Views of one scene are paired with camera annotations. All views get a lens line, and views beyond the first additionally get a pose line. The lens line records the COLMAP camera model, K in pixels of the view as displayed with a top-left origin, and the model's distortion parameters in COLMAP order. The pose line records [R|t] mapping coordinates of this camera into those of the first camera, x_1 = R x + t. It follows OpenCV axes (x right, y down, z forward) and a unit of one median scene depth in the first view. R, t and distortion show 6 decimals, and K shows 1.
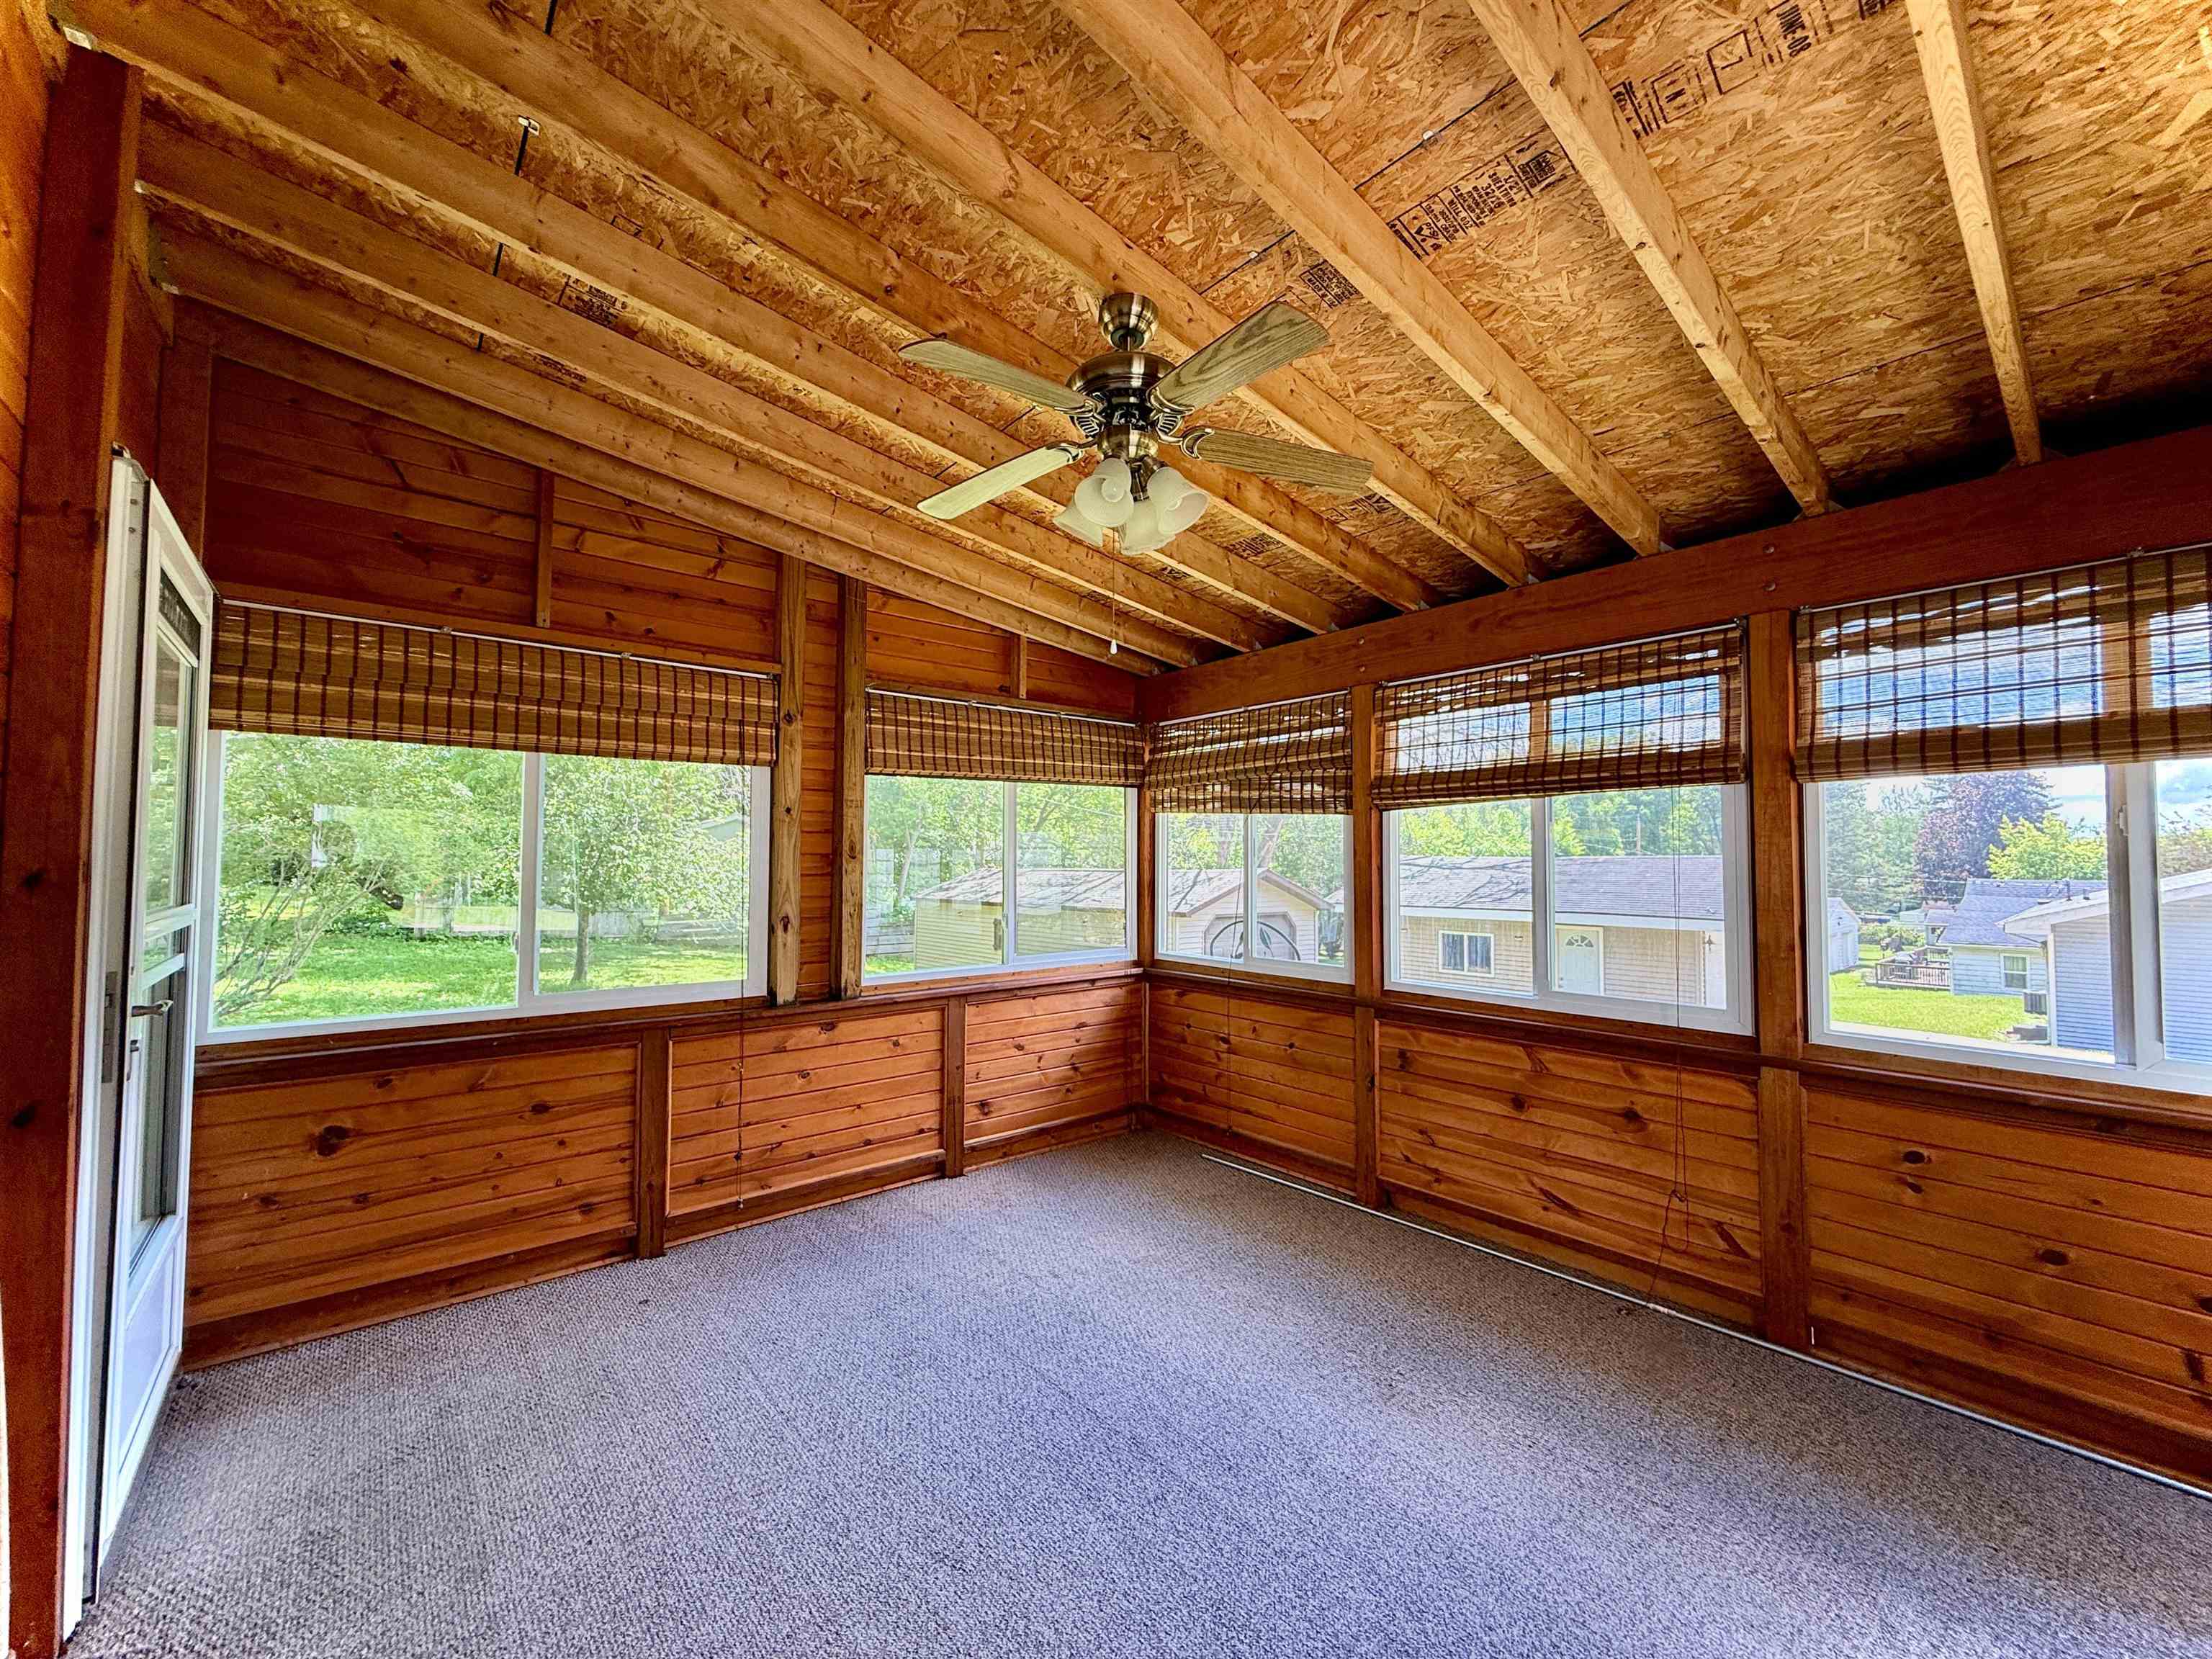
lens RADIAL K [[882.6, 0, 1104.3], [0, 882.6, 831.3], [0, 0, 1]] dist [0.000442, 0.000539]
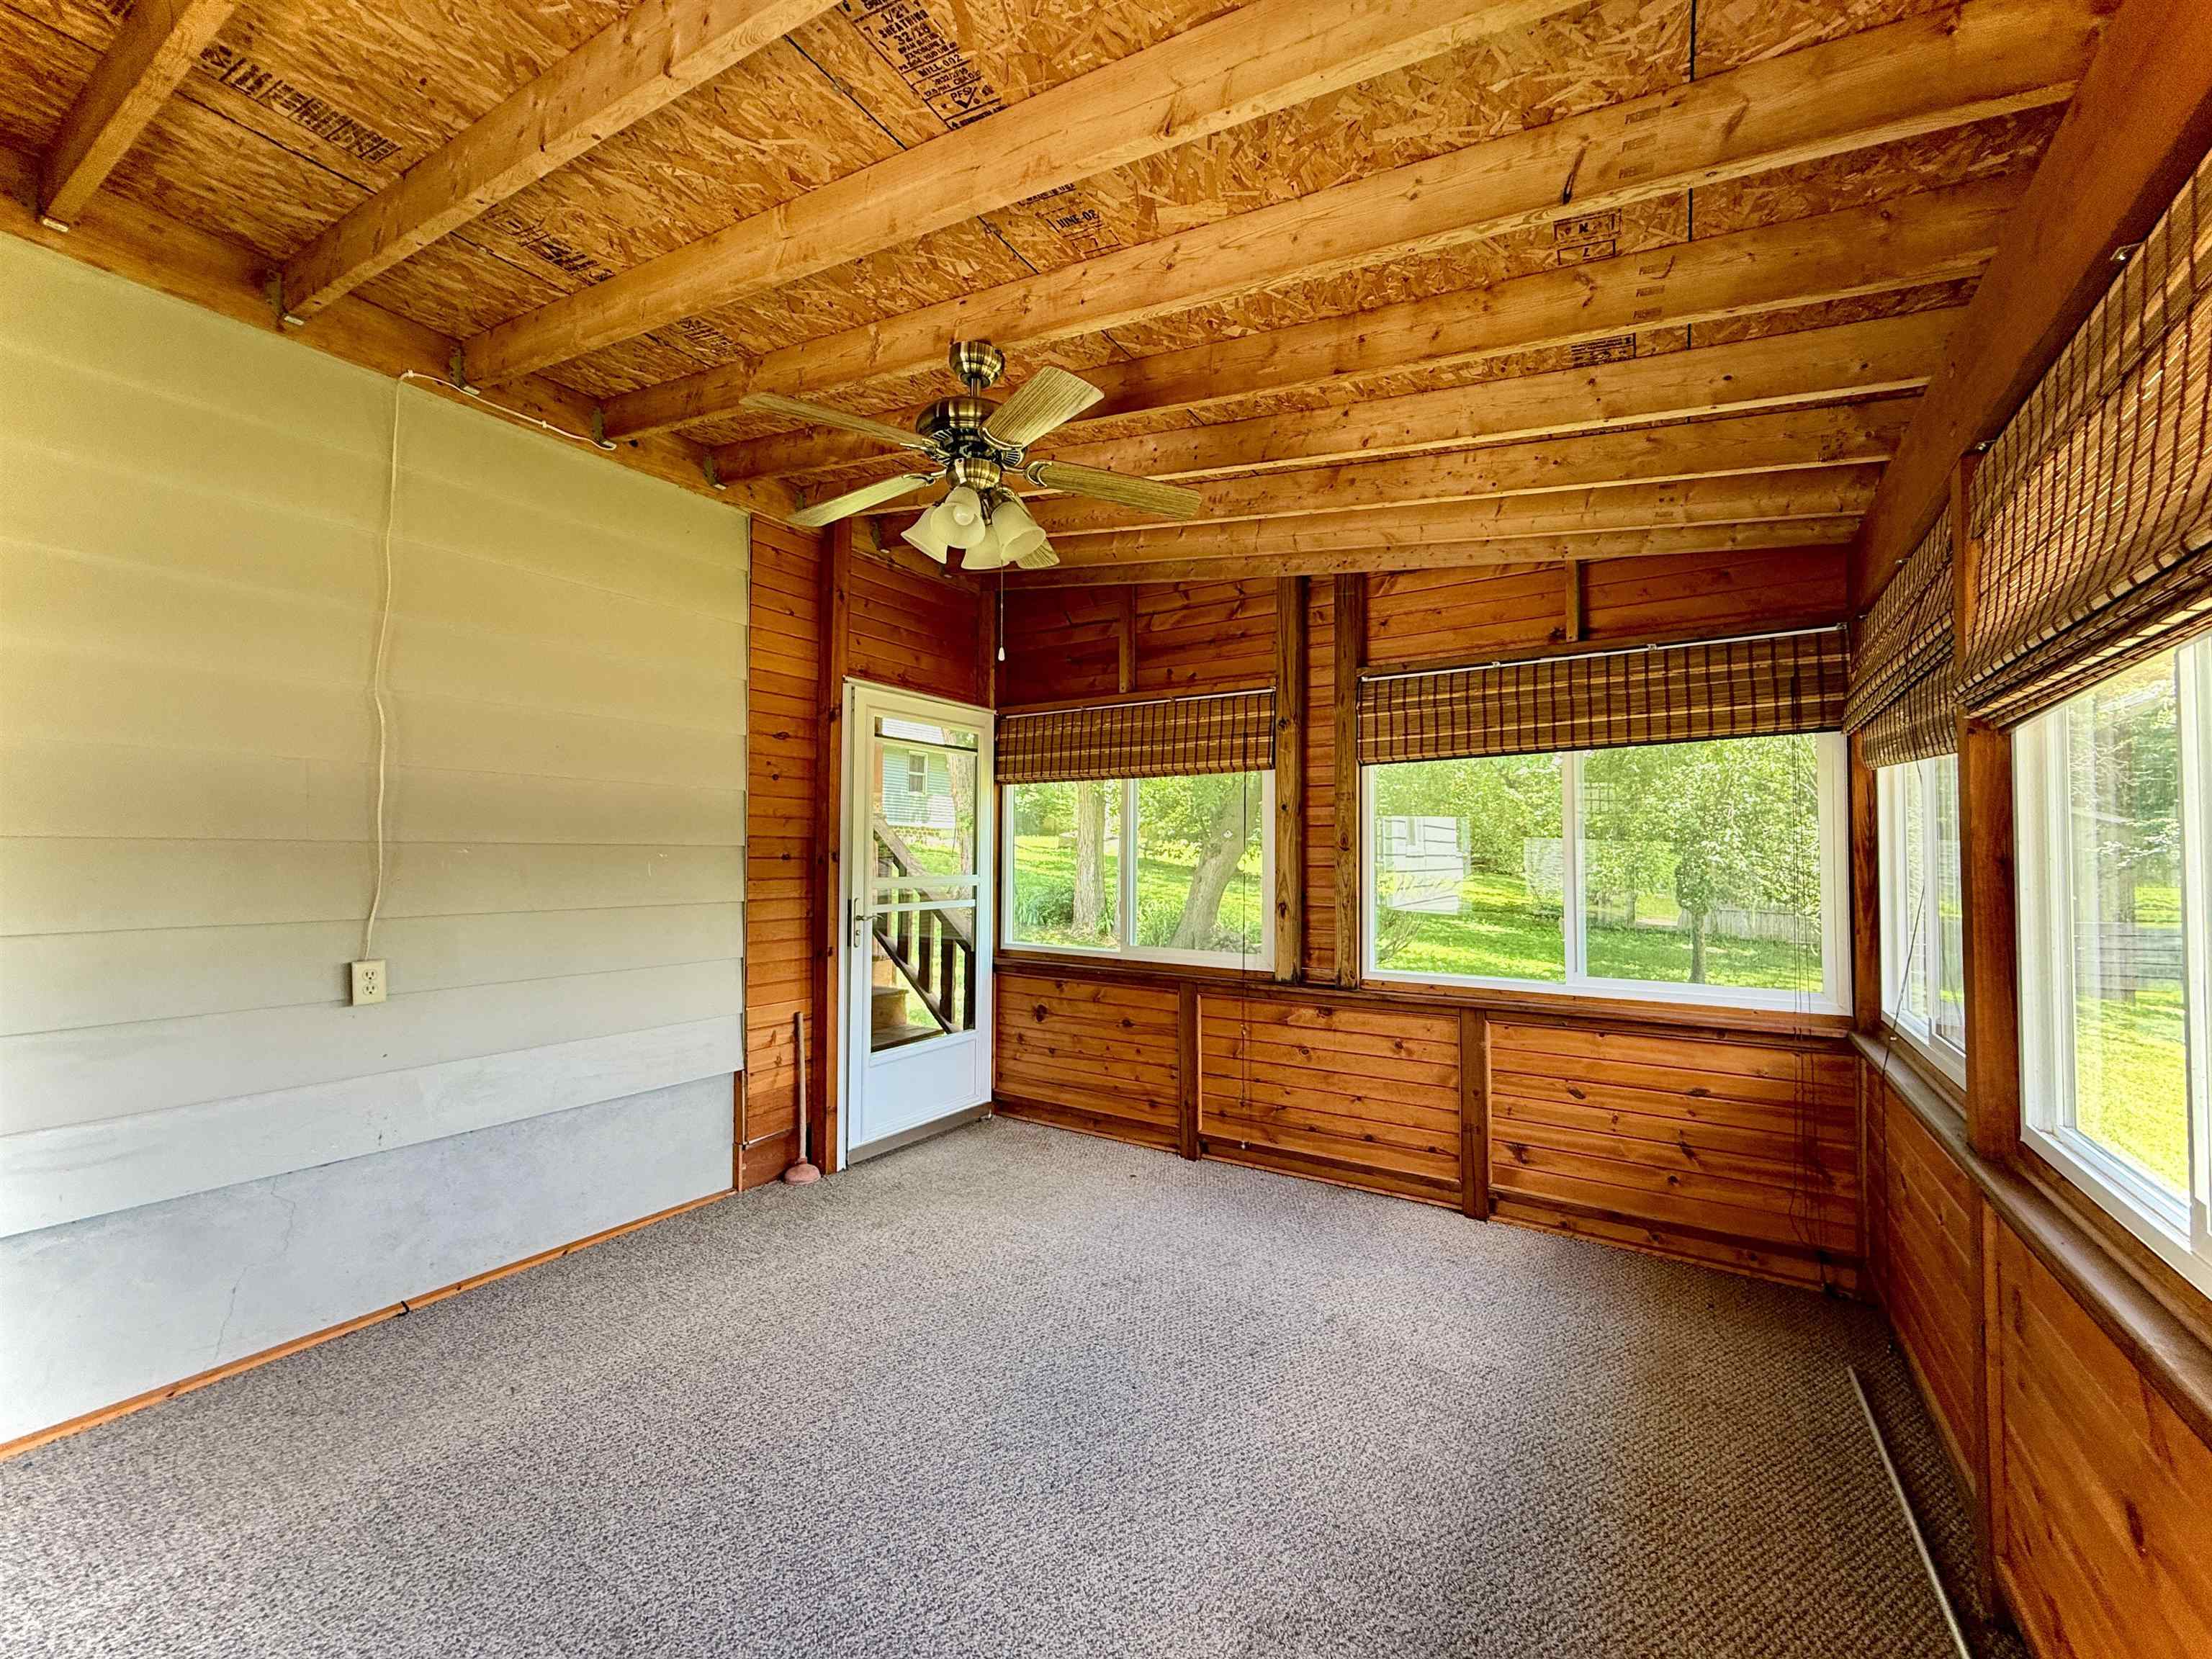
lens RADIAL K [[882.6, 0, 1104.5], [0, 882.6, 829.0], [0, 0, 1]] dist [0.000442, 0.000539]
pose [[0.291432, -0.031228, -0.956082, 0.640712], [0.031034, 0.999250, -0.023178, 0.022496], [0.956088, -0.022917, 0.292182, 0.466669]]
